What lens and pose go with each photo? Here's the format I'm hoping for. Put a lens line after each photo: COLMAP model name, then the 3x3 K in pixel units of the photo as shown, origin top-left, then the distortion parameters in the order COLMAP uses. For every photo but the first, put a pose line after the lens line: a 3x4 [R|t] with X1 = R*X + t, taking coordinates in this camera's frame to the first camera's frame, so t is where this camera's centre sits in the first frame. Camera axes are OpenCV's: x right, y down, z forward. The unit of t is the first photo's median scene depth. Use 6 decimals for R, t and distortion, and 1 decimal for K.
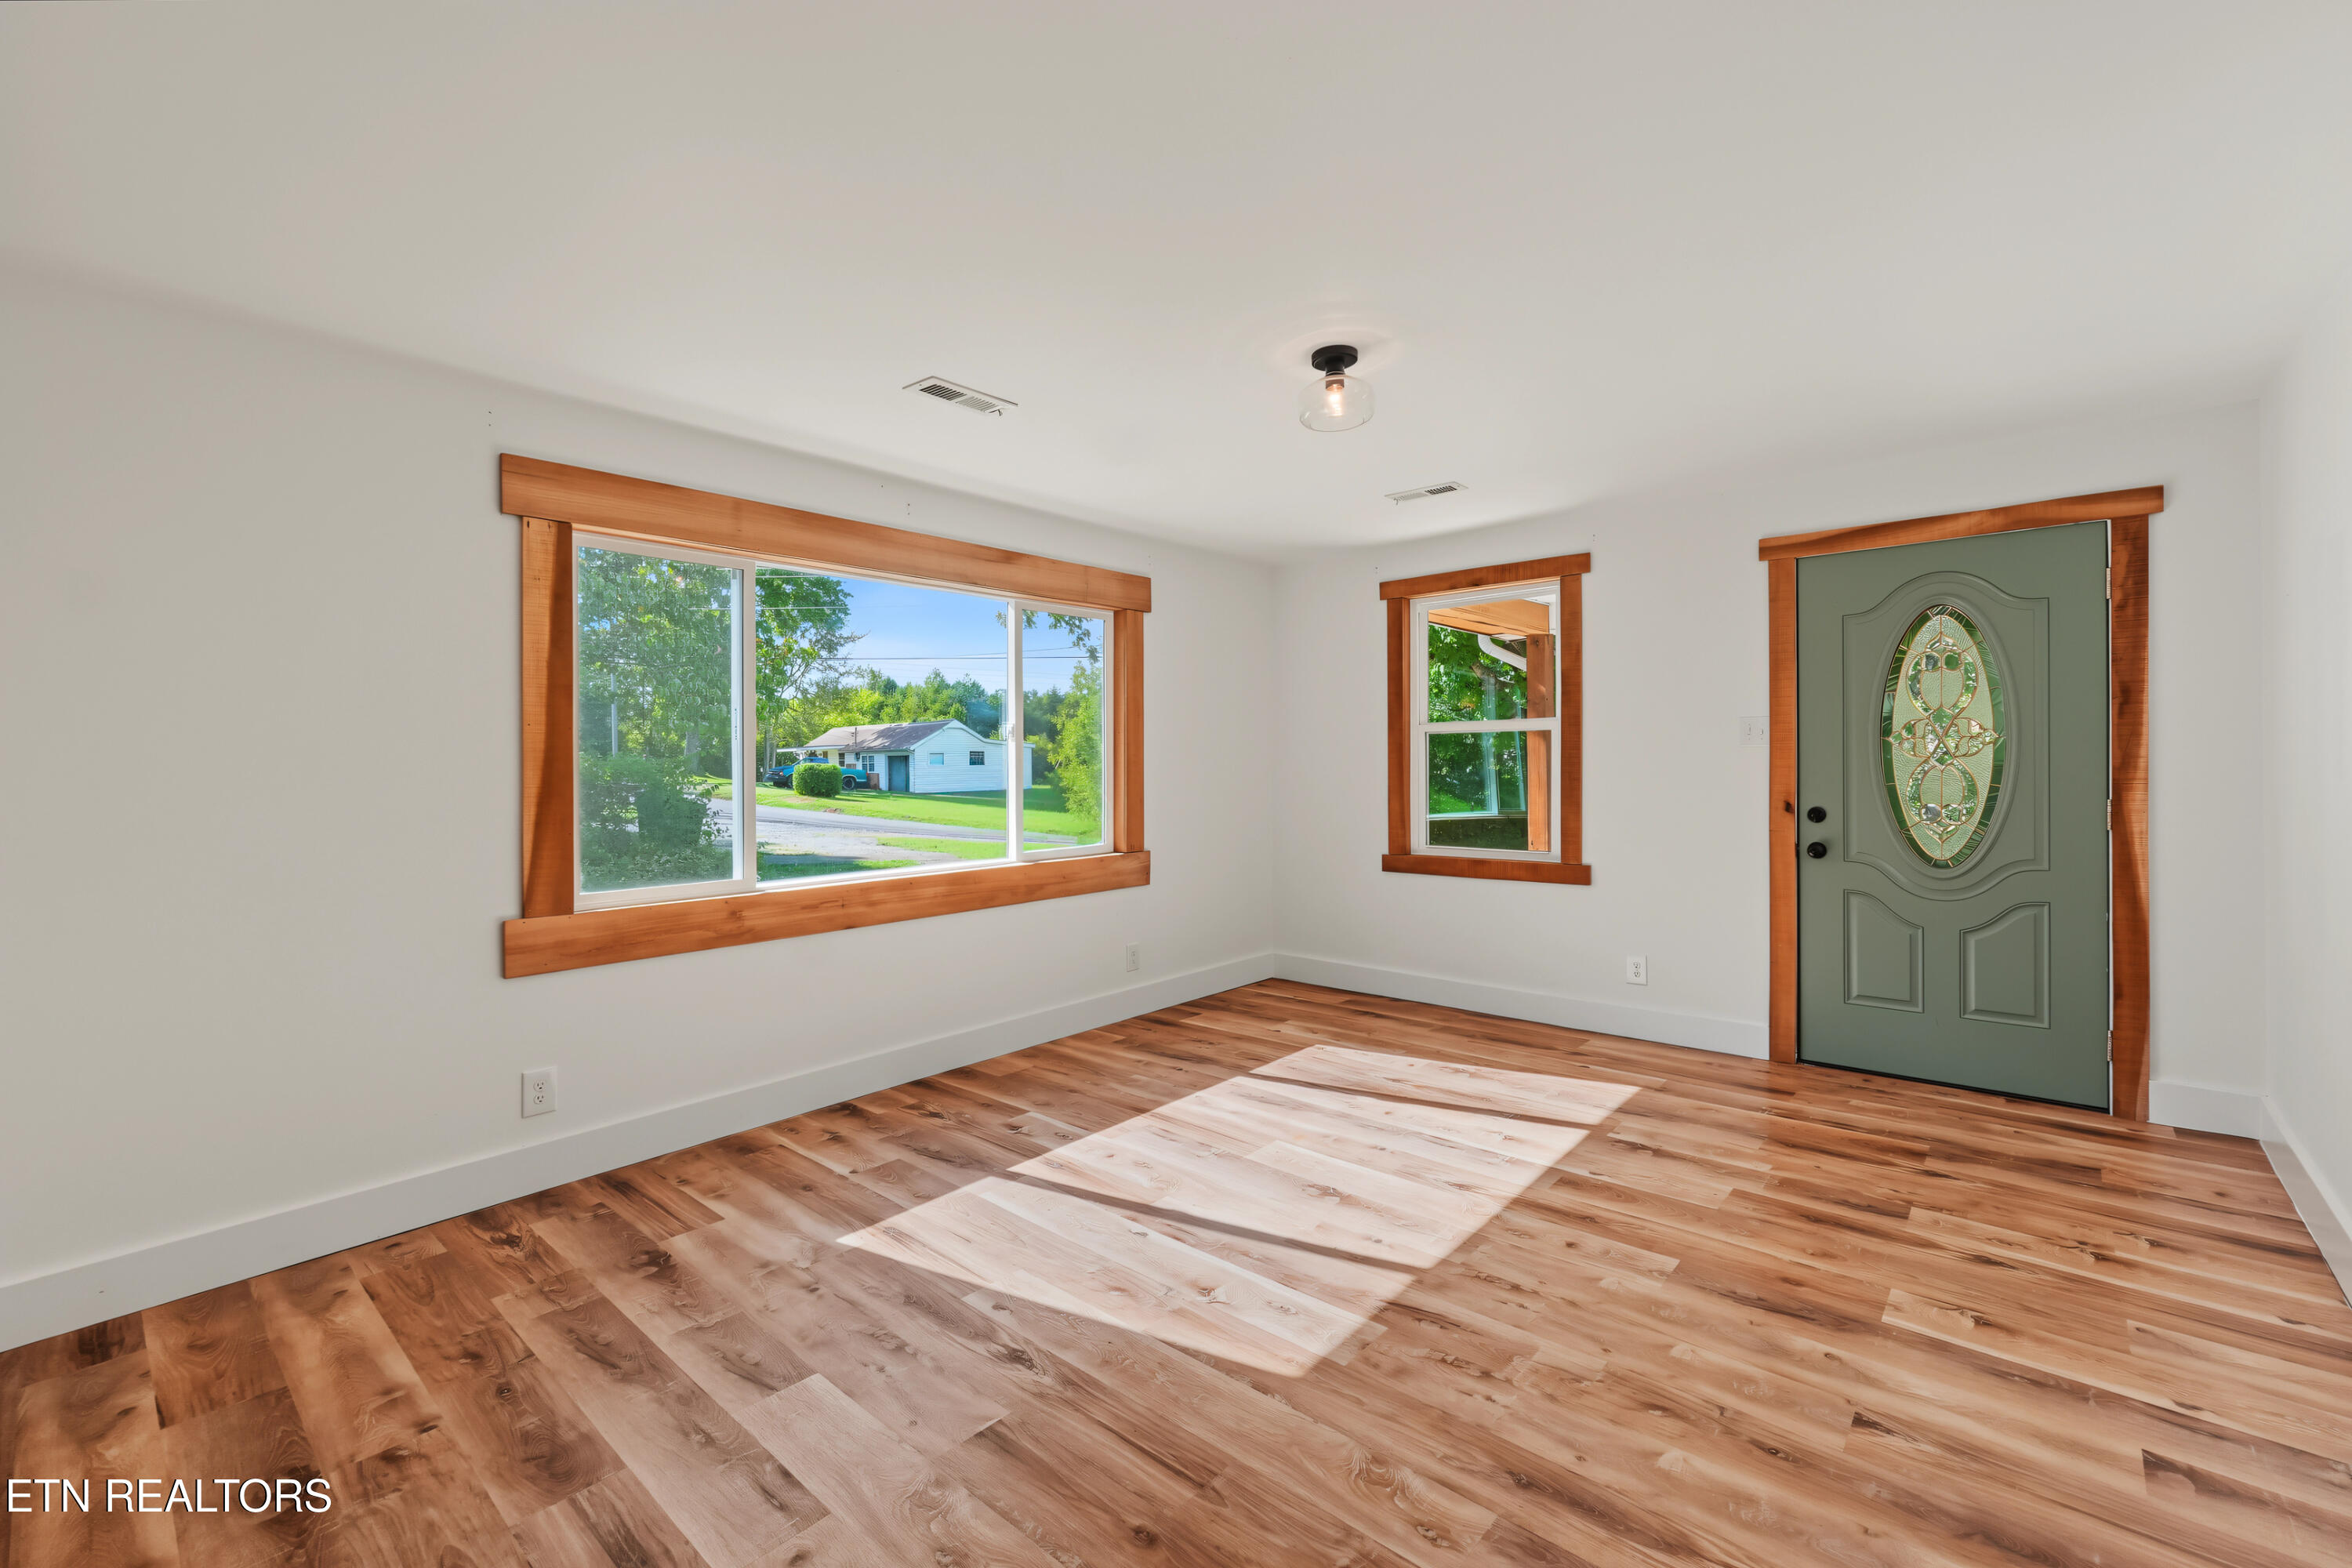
lens RADIAL K [[1001.9, 0, 1144.6], [0, 1001.9, 784.5], [0, 0, 1]] dist [-0.003663, 0.000074]
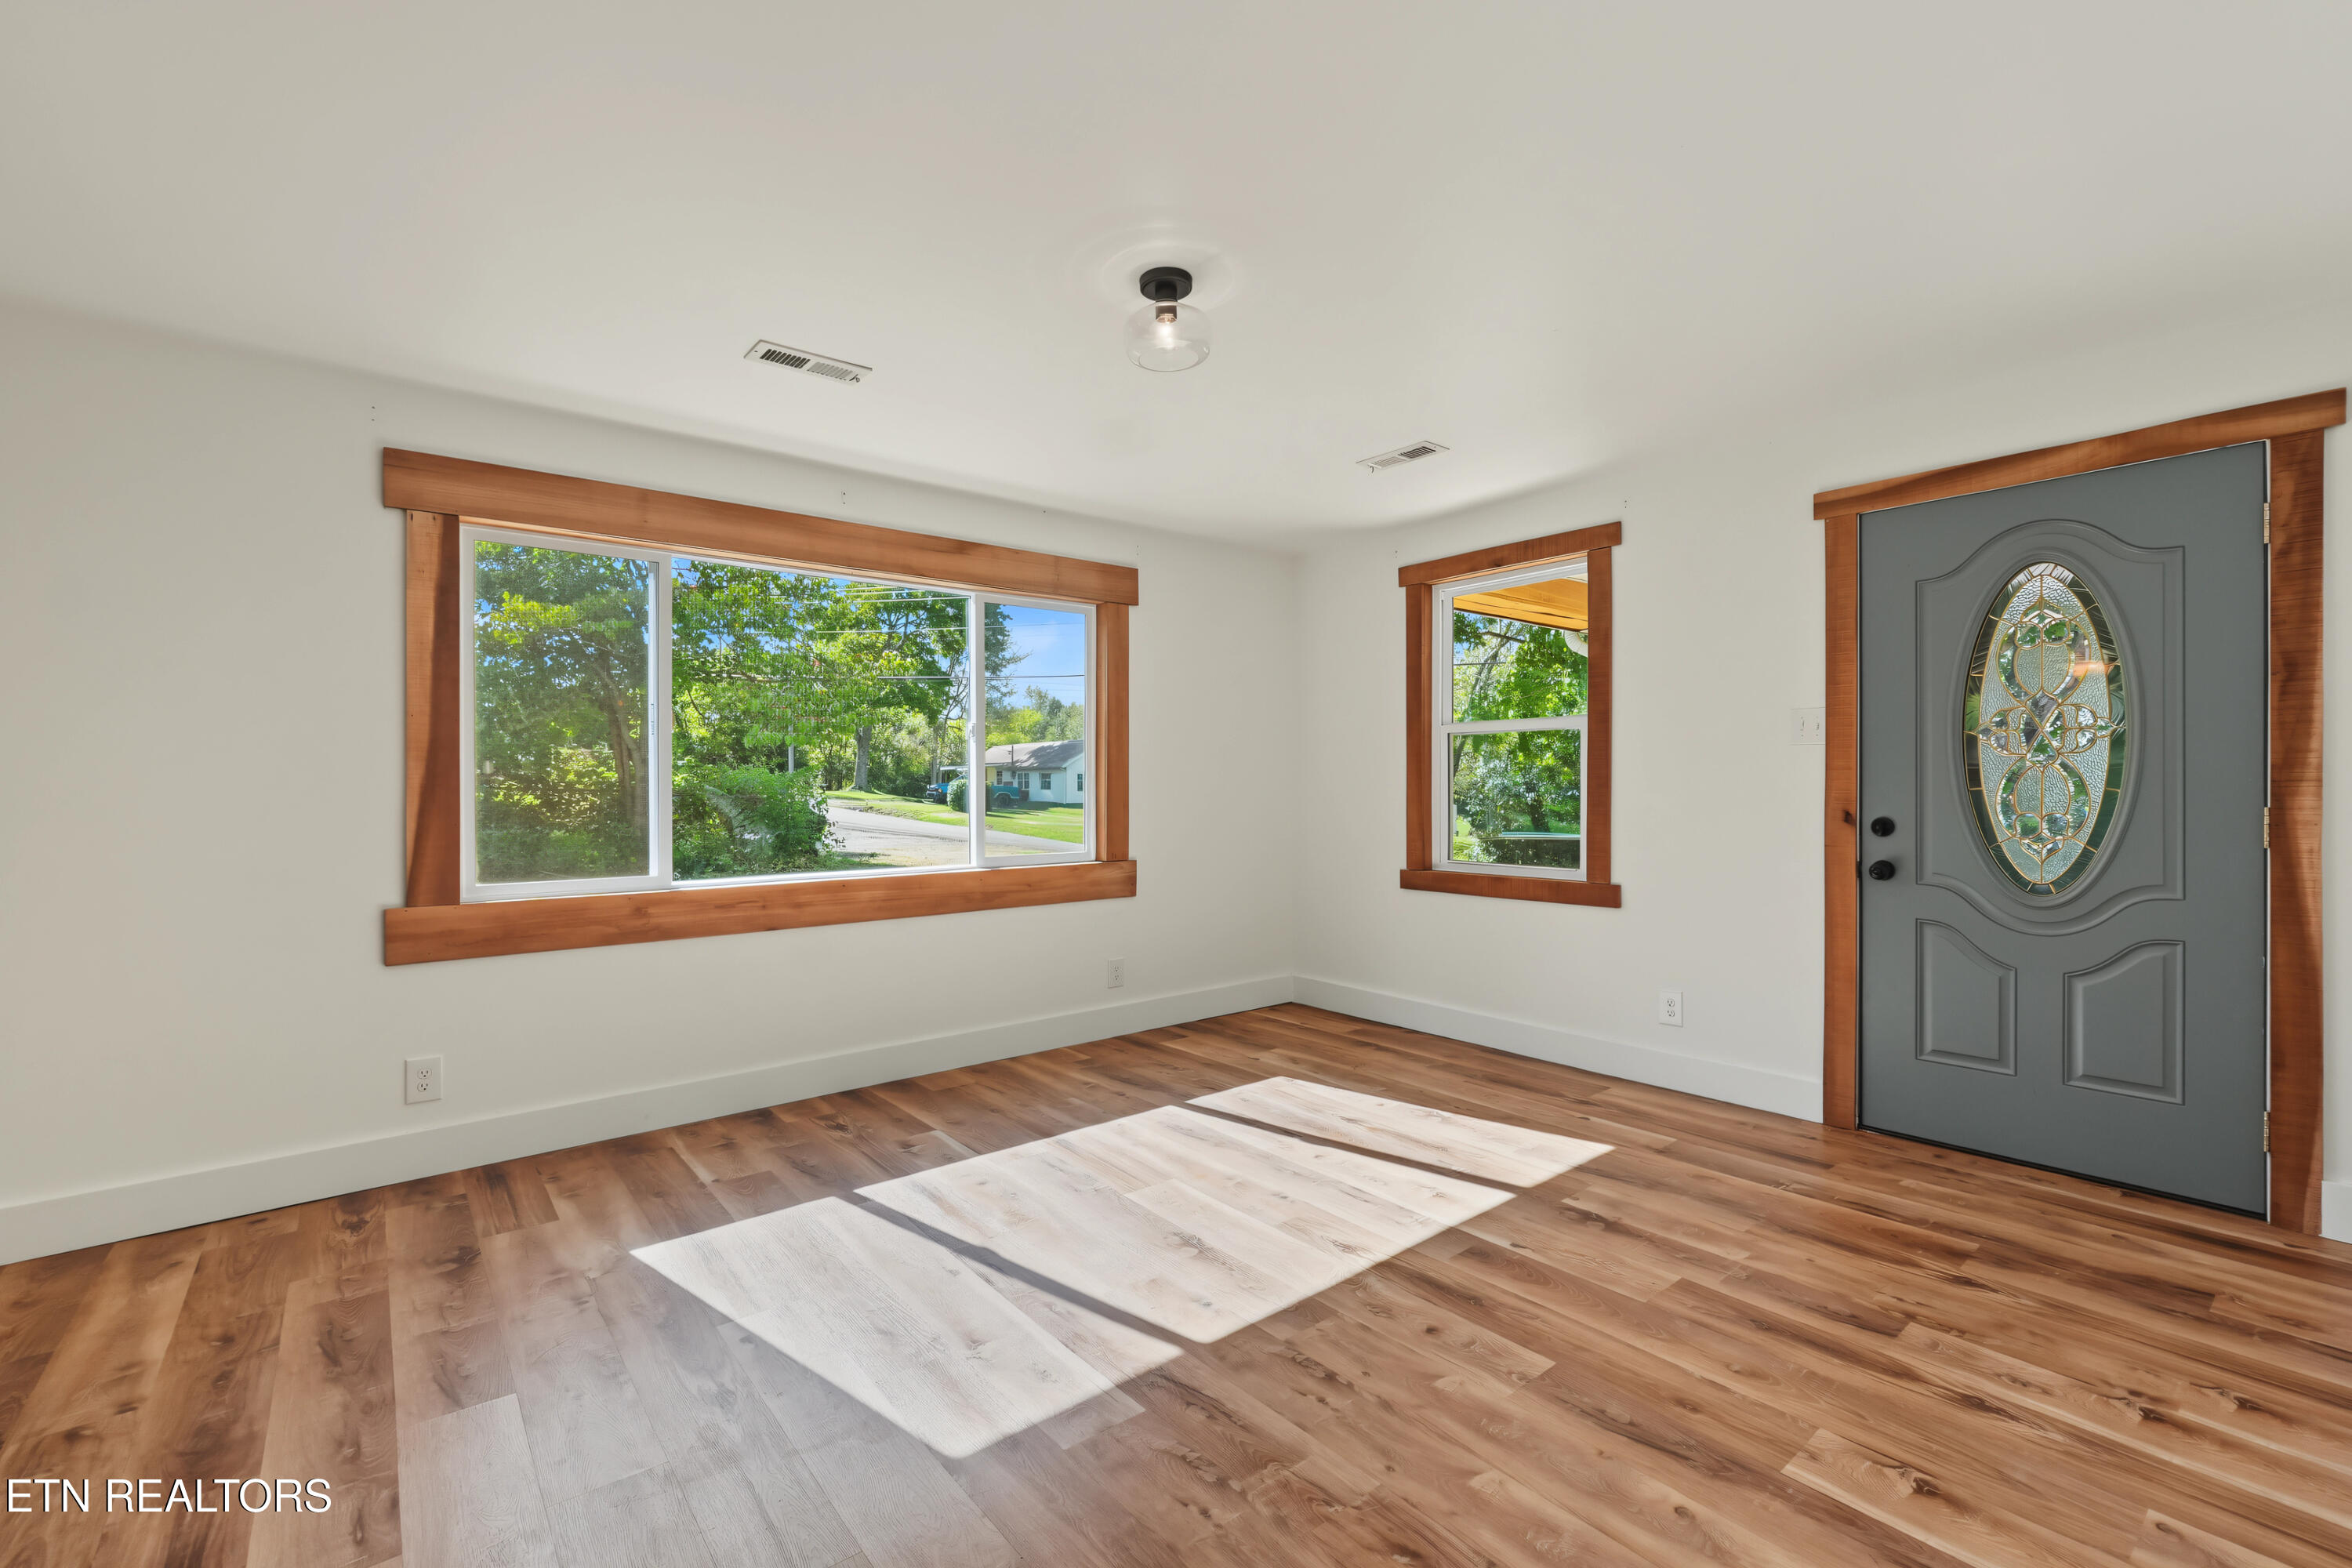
lens RADIAL K [[1001.9, 0, 1147.3], [0, 1001.9, 809.0], [0, 0, 1]] dist [-0.003663, 0.000074]
pose [[0.986325, 0.009580, -0.164532, 0.253242], [-0.008969, 0.999950, 0.004456, 0.020328], [0.164567, -0.002919, 0.986362, 0.111427]]
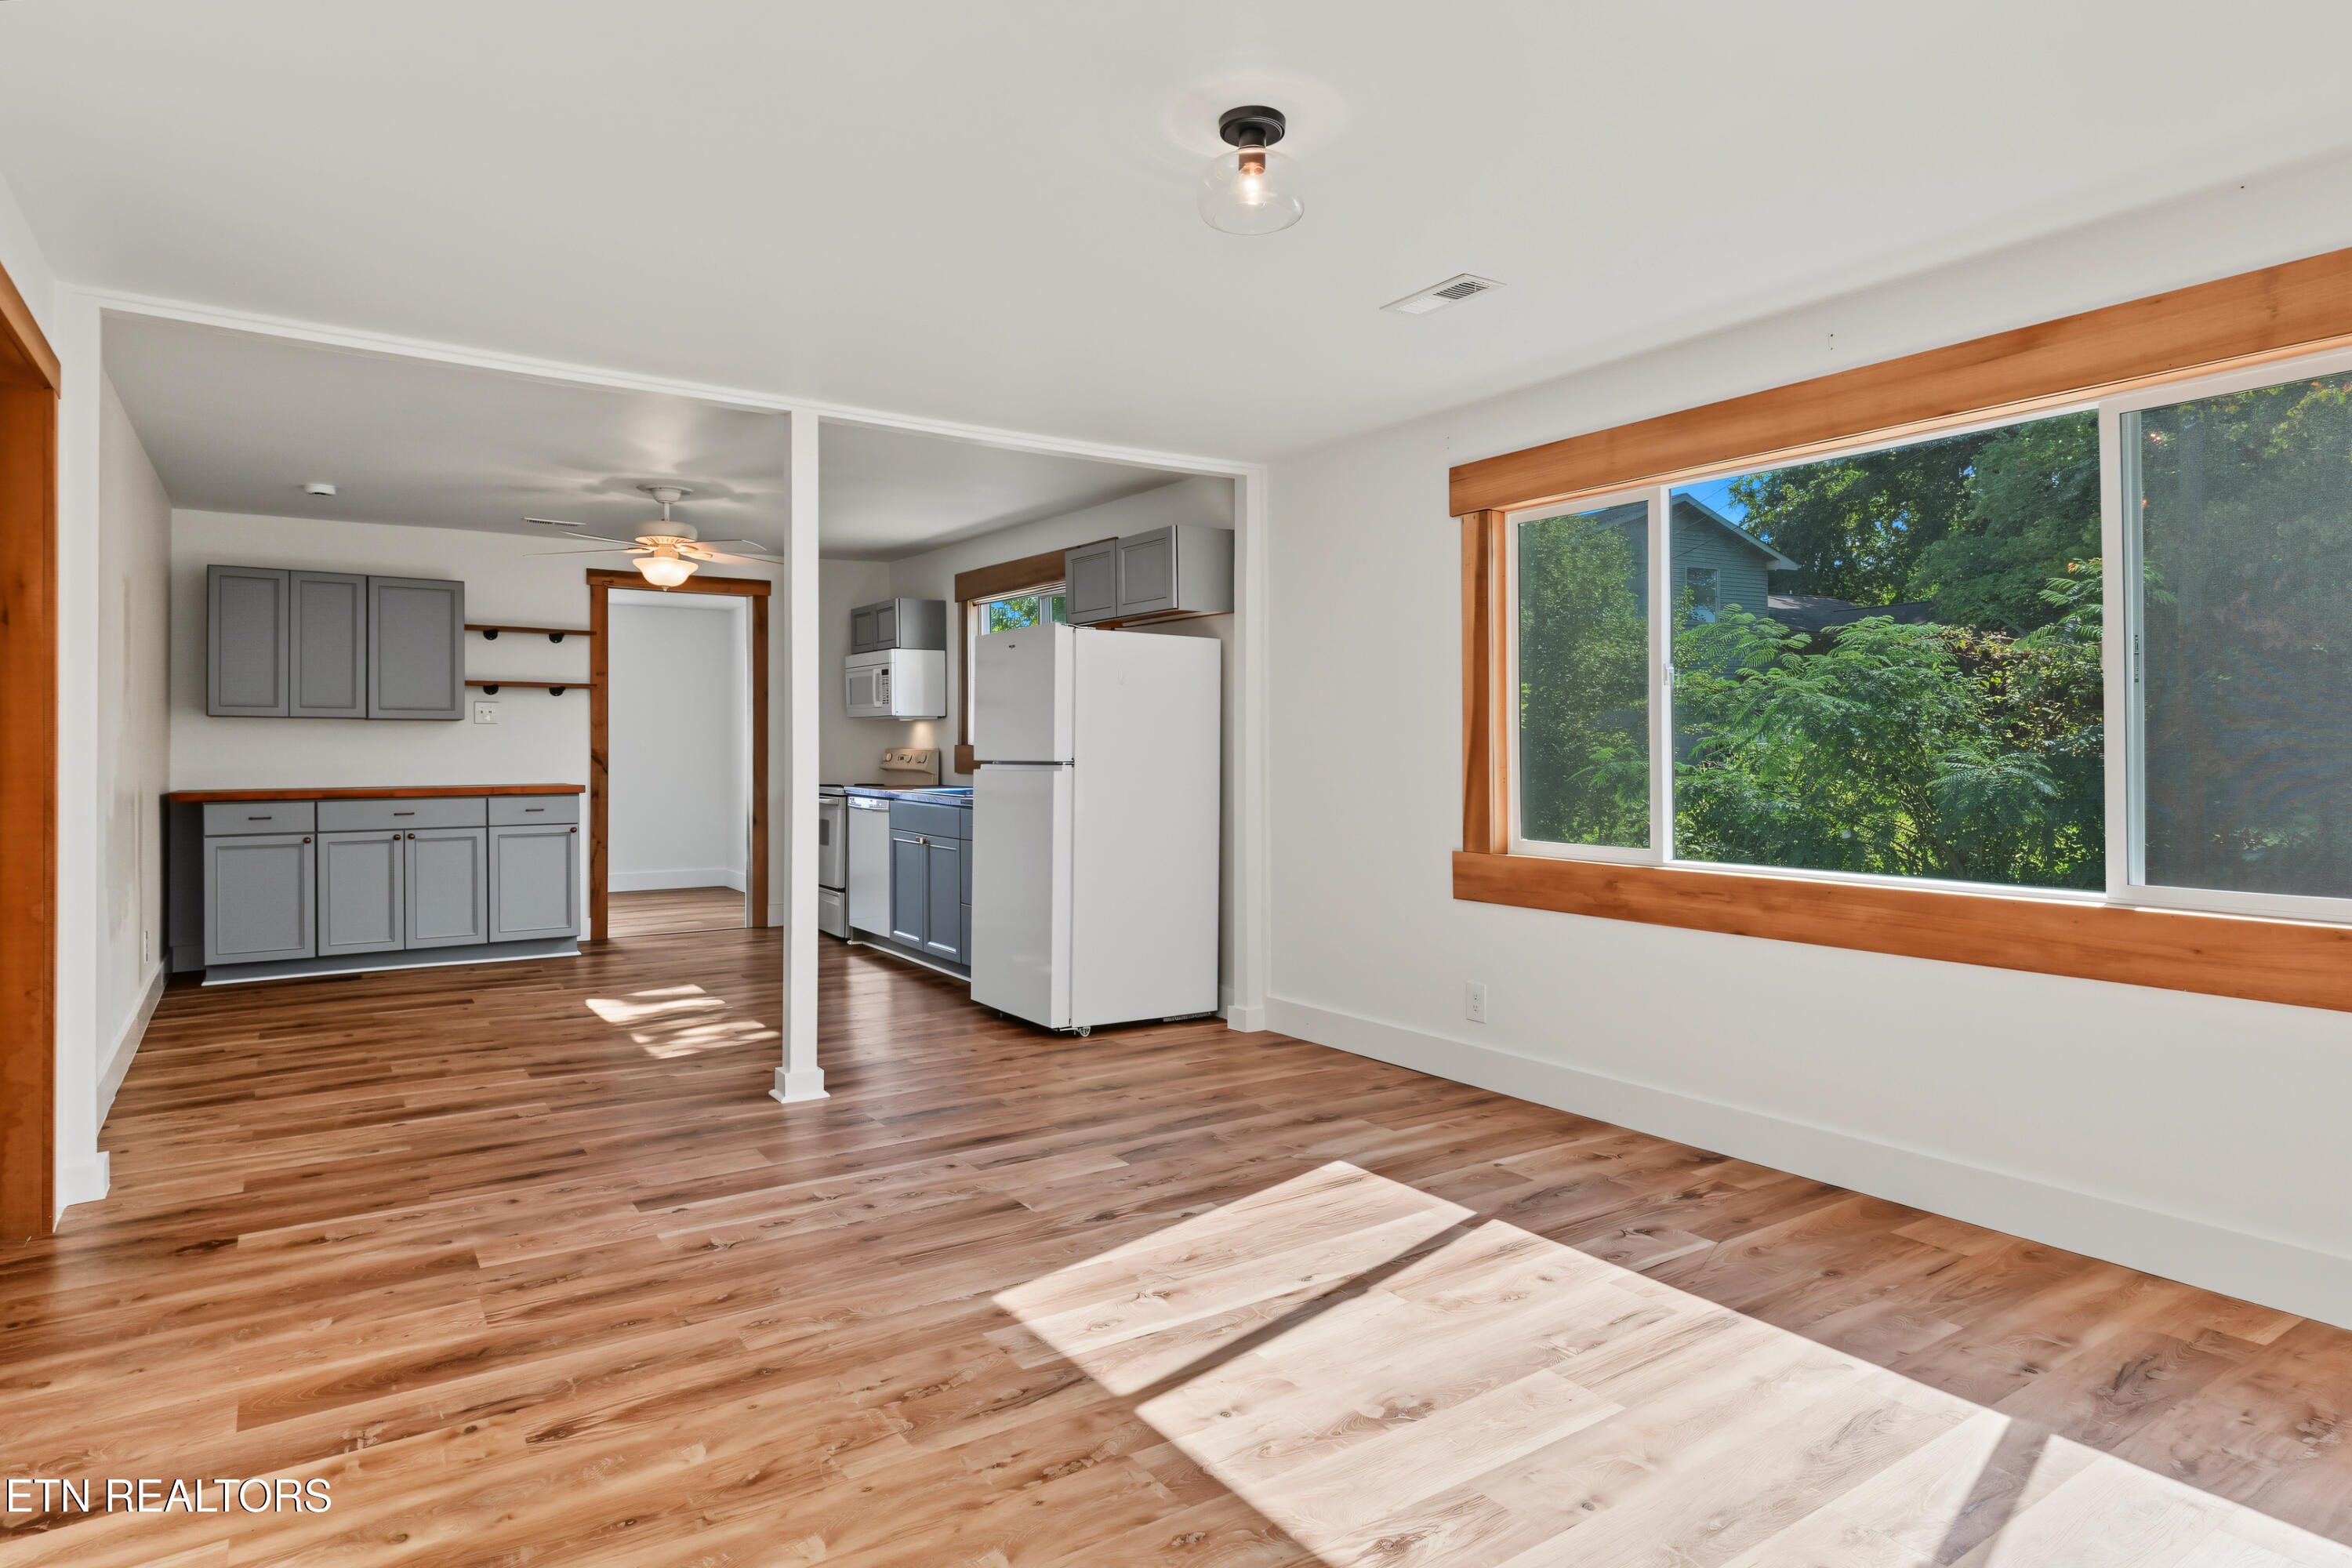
lens RADIAL K [[1303.3, 0, 1197.1], [0, 1303.3, 759.0], [0, 0, 1]] dist [-0.015530, -0.006802]
pose [[-0.231608, 0.016024, -0.972677, 0.850434], [-0.020536, 0.999561, 0.021357, -0.001750], [0.972593, 0.024921, -0.231177, 0.924409]]
